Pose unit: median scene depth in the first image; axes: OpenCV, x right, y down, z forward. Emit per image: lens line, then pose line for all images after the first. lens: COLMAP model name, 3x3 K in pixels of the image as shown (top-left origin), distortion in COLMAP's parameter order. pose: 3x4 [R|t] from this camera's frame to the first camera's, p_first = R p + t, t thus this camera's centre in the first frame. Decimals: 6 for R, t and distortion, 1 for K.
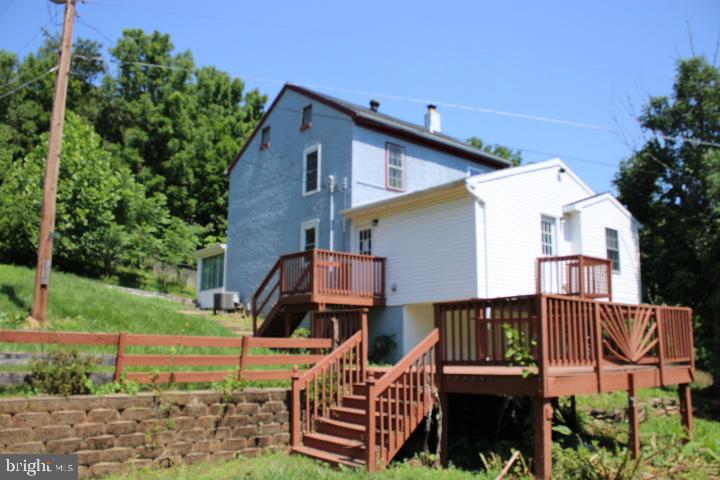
lens RADIAL K [[614.8, 0, 360.0], [0, 614.8, 240.0], [0, 0, 1]] dist [-0.135289, 0.105887]
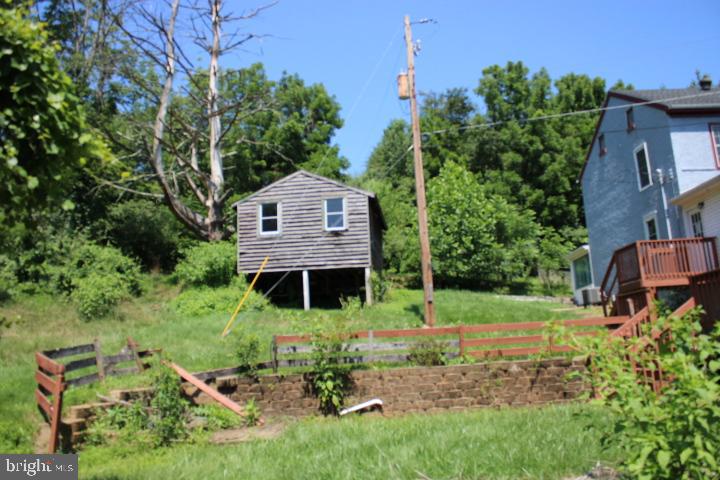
lens RADIAL K [[614.8, 0, 360.0], [0, 614.8, 240.0], [0, 0, 1]] dist [-0.135289, 0.105887]
pose [[0.776687, -0.169893, -0.606542, 0.133028], [0.165295, 0.984165, -0.064001, -0.001124], [0.607811, -0.050550, 0.792471, -0.131276]]
